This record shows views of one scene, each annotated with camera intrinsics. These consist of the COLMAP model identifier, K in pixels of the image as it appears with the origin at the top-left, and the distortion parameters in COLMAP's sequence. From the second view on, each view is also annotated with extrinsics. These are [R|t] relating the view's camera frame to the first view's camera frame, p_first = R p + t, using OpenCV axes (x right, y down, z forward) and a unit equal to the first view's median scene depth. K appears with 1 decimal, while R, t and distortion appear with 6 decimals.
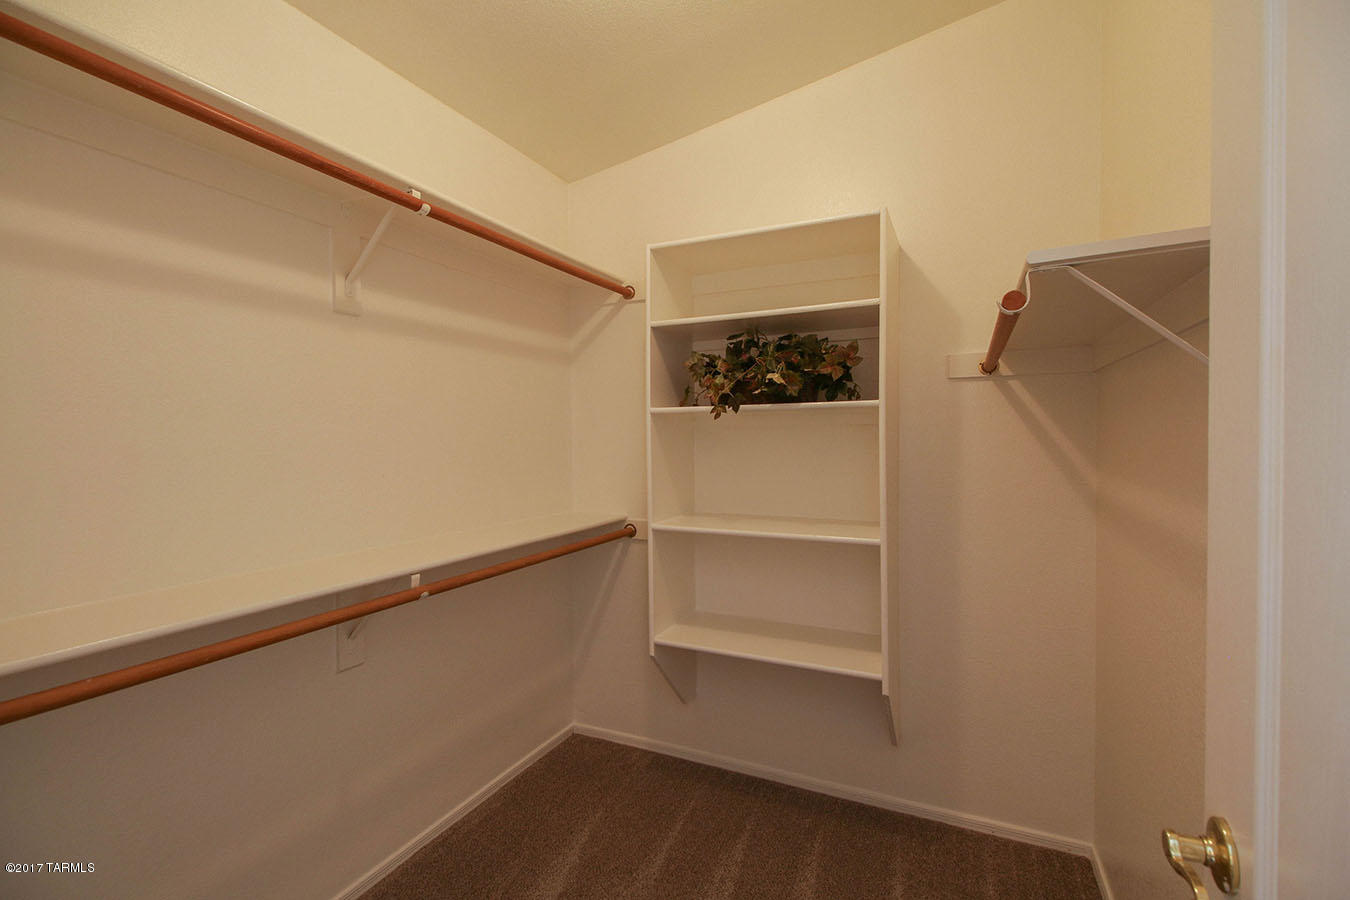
lens RADIAL K [[622.8, 0, 677.0], [0, 622.8, 439.5], [0, 0, 1]] dist [0.005275, -0.001456]
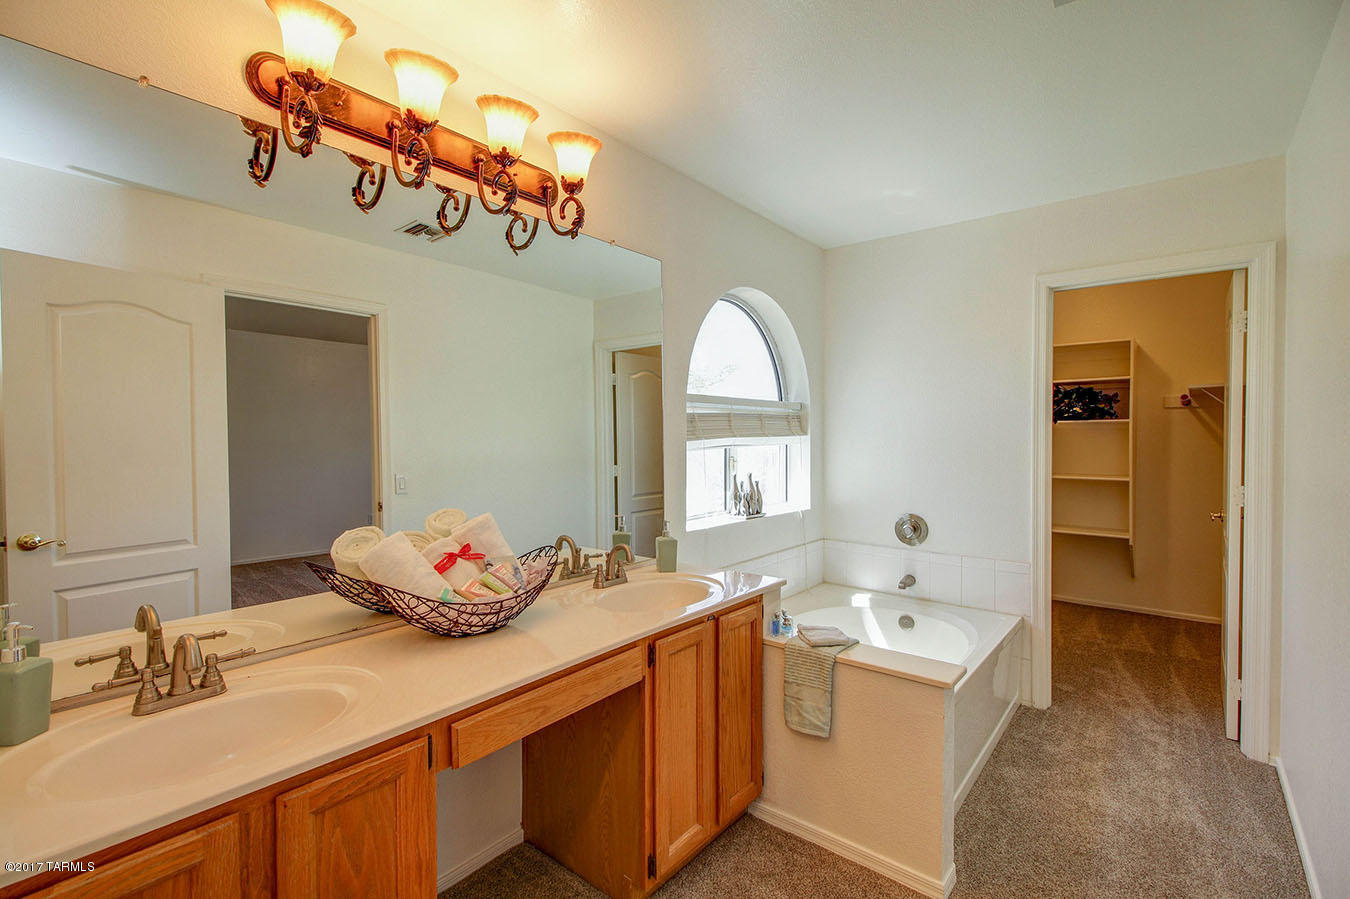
lens RADIAL K [[622.8, 0, 671.0], [0, 622.8, 456.4], [0, 0, 1]] dist [0.005275, -0.001456]
pose [[0.968230, 0.005154, -0.250009, -0.701055], [-0.001185, 0.999871, 0.016024, 0.037807], [0.250059, -0.015219, 0.968111, -1.580032]]
